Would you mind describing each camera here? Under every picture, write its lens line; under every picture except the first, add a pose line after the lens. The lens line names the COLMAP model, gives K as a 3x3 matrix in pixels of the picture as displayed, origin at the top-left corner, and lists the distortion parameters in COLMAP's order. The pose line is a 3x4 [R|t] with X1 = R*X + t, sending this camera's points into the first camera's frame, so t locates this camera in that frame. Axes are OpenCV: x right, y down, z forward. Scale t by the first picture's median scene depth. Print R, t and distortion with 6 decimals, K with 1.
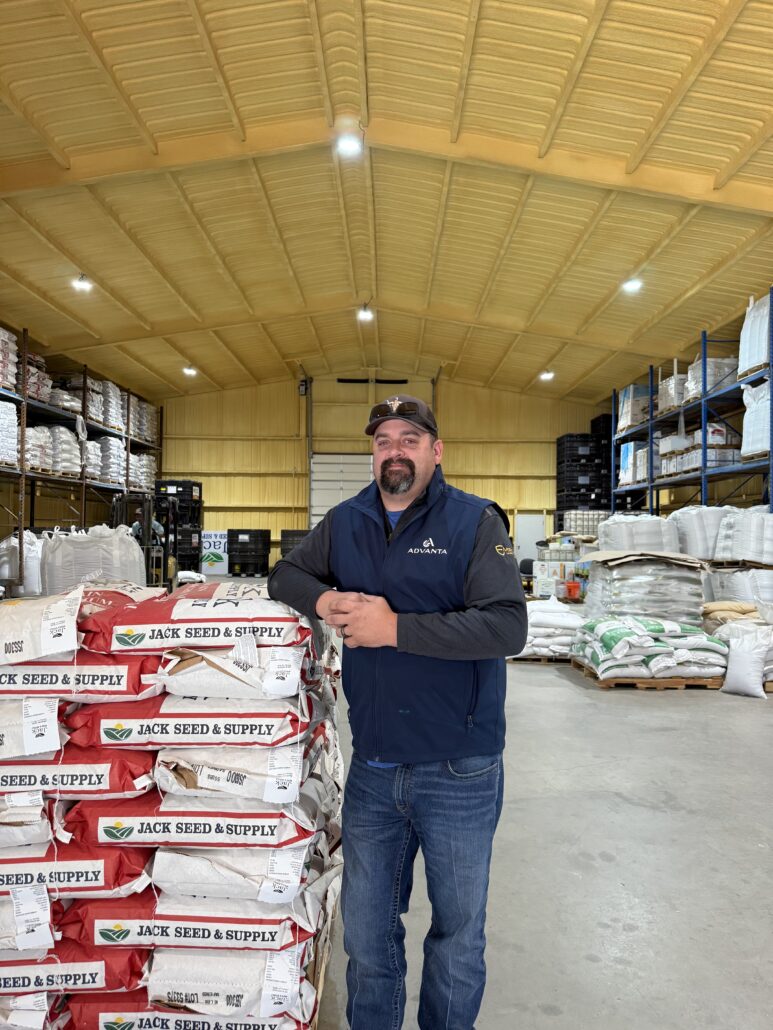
lens RADIAL K [[705.1, 0, 386.5], [0, 705.1, 515.0], [0, 0, 1]] dist [0.014691, -0.018112]
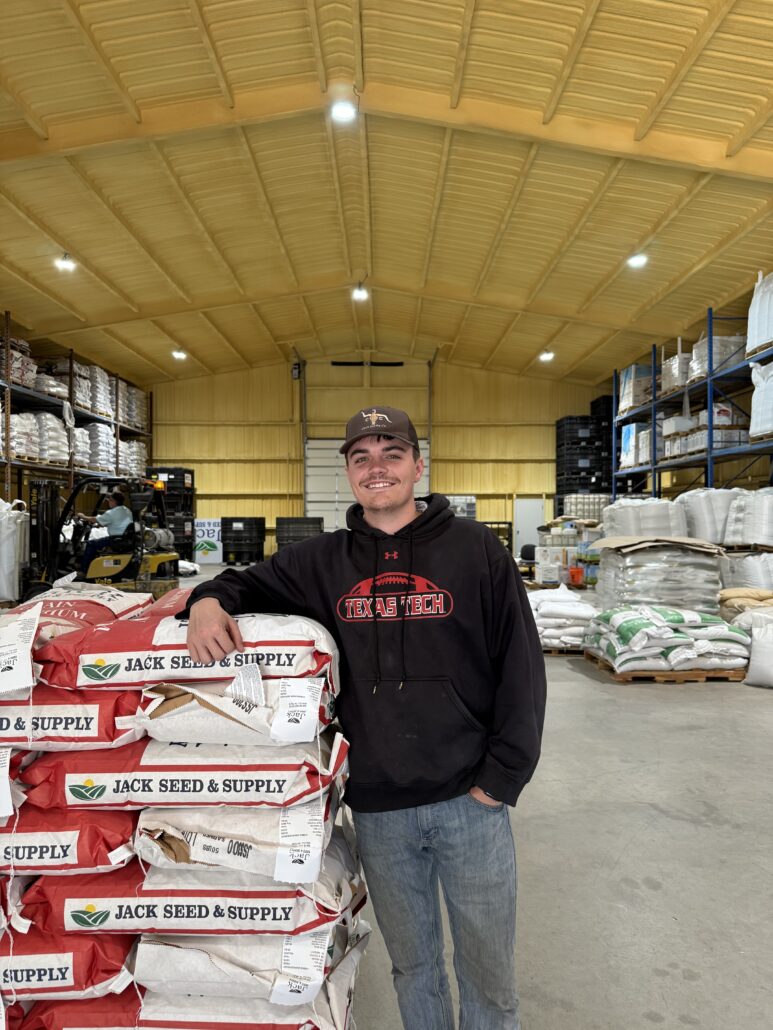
lens RADIAL K [[708.4, 0, 387.4], [0, 708.4, 517.1], [0, 0, 1]] dist [0.005324, -0.010035]
pose [[0.999899, -0.010796, 0.009190, -0.006929], [0.010574, 0.999660, 0.023838, -0.001535], [-0.009445, -0.023738, 0.999674, 0.029557]]
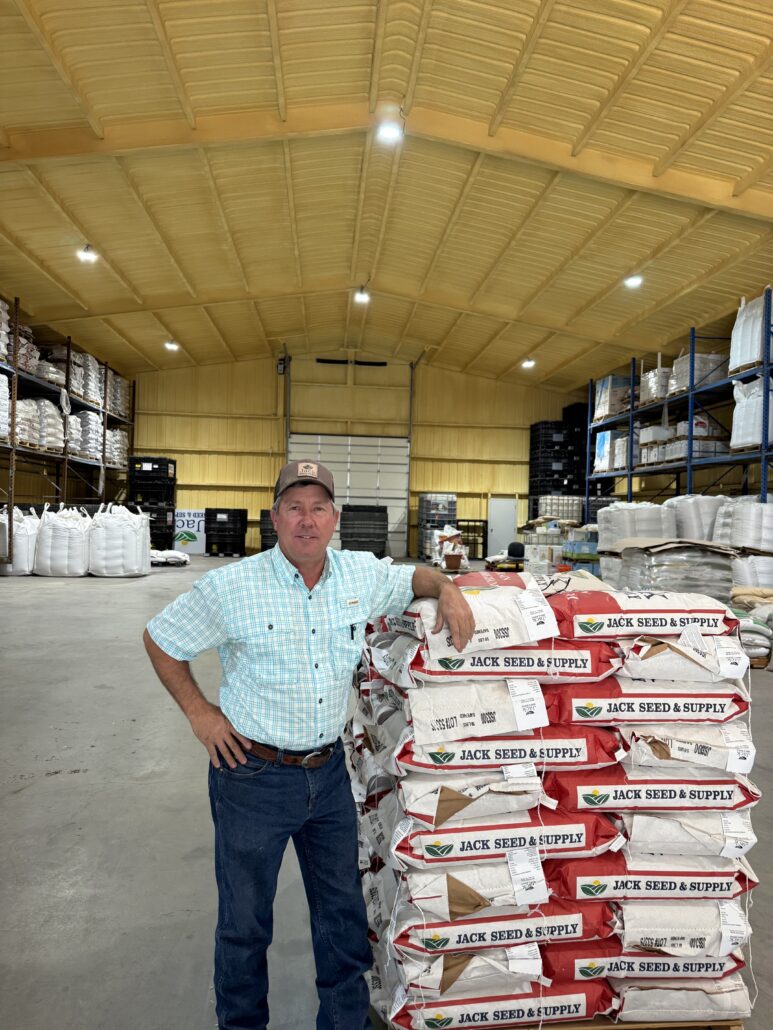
lens RADIAL K [[705.6, 0, 386.1], [0, 705.6, 505.8], [0, 0, 1]] dist [0.017754, -0.022880]
pose [[0.996031, 0.016983, 0.087371, -0.109374], [-0.018321, 0.999727, 0.014529, -0.003687], [-0.087100, -0.016072, 0.996070, -0.011258]]
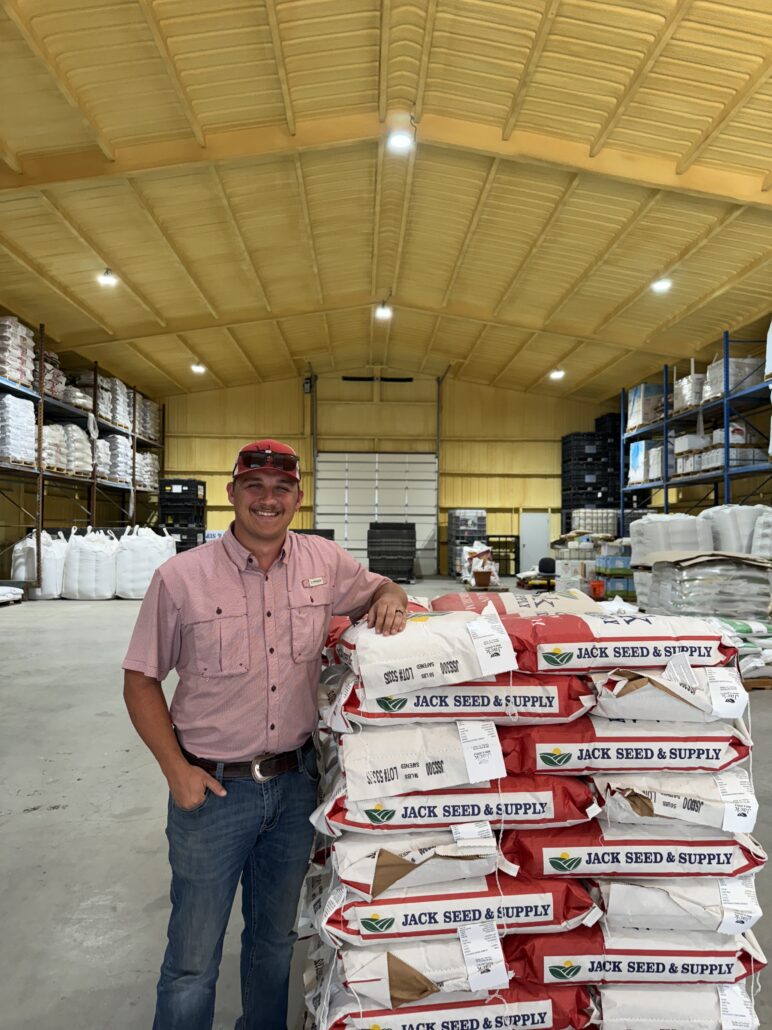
lens RADIAL K [[706.3, 0, 386.0], [0, 706.3, 515.0], [0, 0, 1]] dist [0.013805, -0.018650]
pose [[0.999388, -0.002594, 0.034876, -0.087164], [0.002485, 0.999992, 0.003176, -0.003002], [-0.034884, -0.003087, 0.999387, 0.008115]]
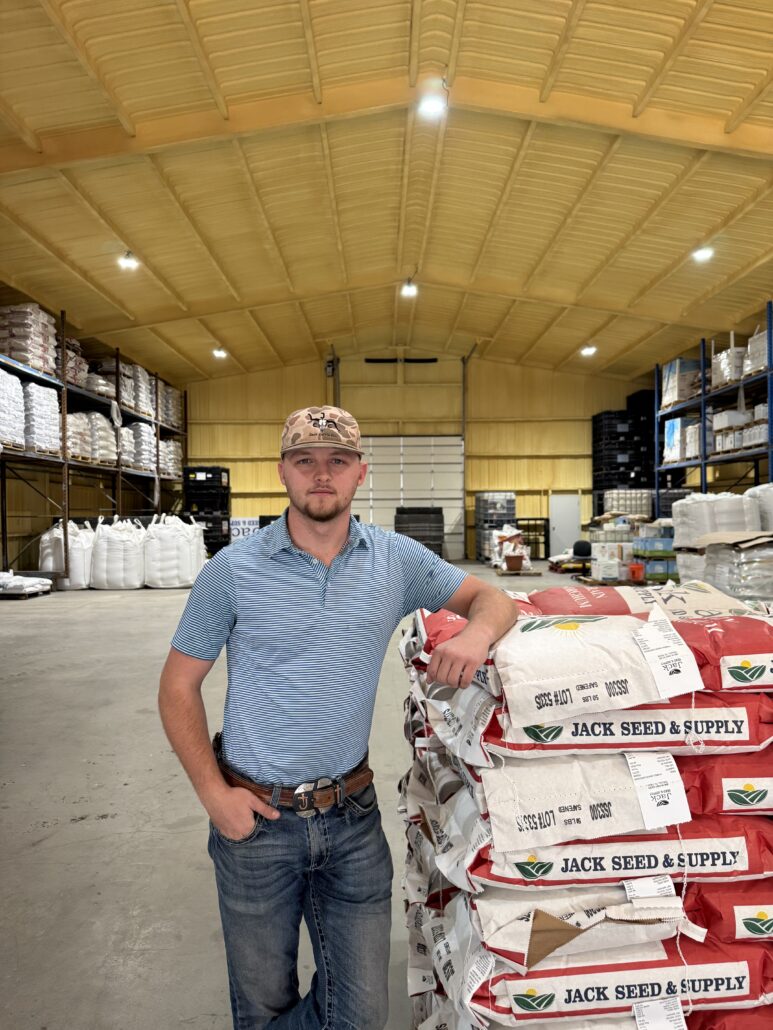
lens RADIAL K [[709.9, 0, 386.5], [0, 709.9, 515.0], [0, 0, 1]] dist [0.013700, -0.020670]
pose [[0.999789, -0.018966, 0.007839, -0.105078], [0.018767, 0.999519, 0.024673, -0.003108], [-0.008303, -0.024521, 0.999665, 0.032591]]
